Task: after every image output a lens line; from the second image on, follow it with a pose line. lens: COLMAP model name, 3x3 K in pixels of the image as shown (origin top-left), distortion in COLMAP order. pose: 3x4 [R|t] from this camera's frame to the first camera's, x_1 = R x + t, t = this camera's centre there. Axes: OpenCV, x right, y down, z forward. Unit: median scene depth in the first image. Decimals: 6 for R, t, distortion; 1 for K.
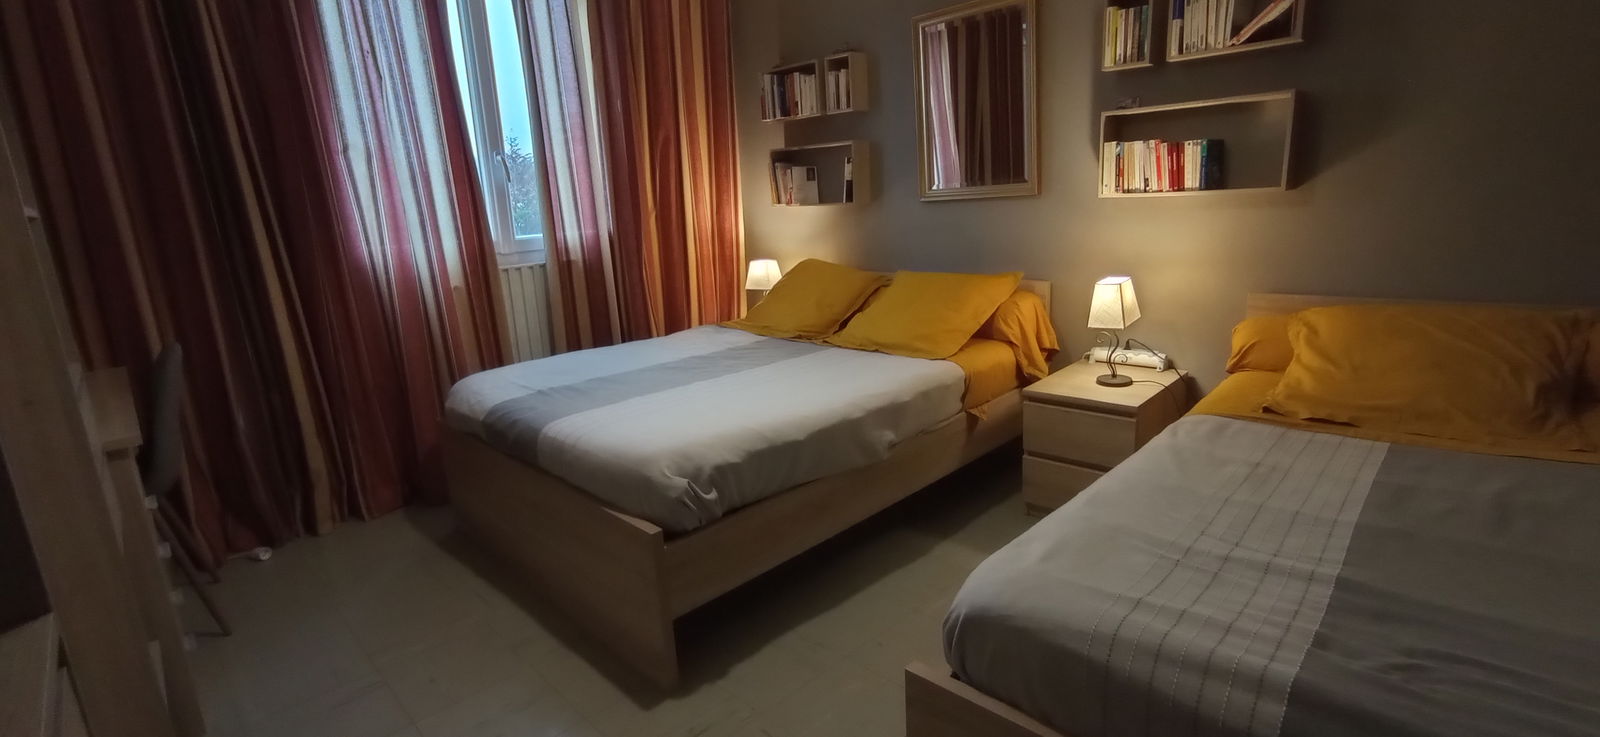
lens RADIAL K [[735.5, 0, 804.3], [0, 735.5, 368.8], [0, 0, 1]] dist [-0.051771, 0.036095]
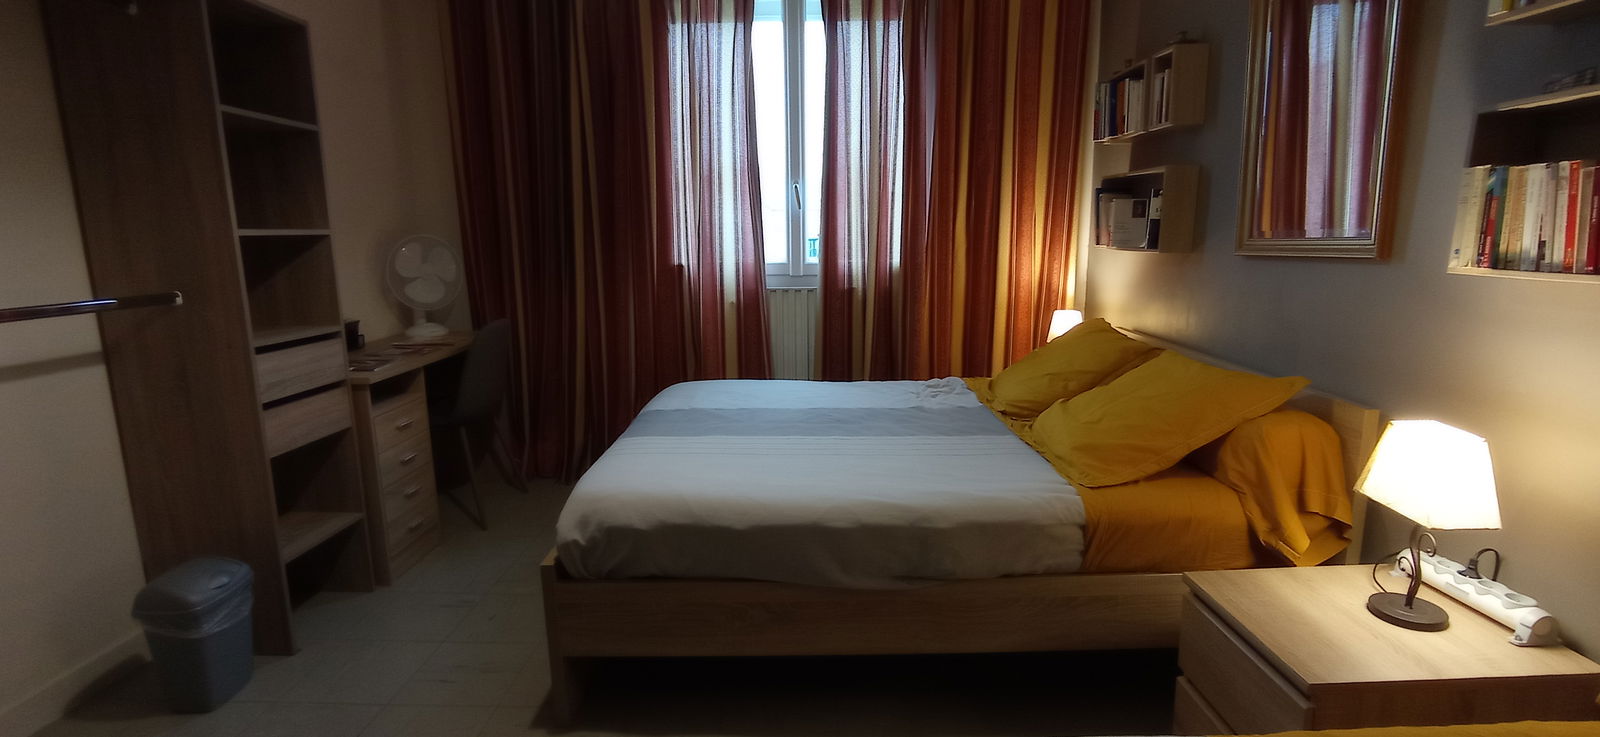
lens RADIAL K [[735.5, 0, 804.3], [0, 735.5, 368.8], [0, 0, 1]] dist [-0.051771, 0.036095]
pose [[0.696514, 0.173196, -0.696328, 0.477173], [-0.185313, 0.980929, 0.058621, -0.117070], [0.693201, 0.088208, 0.715326, 0.327165]]
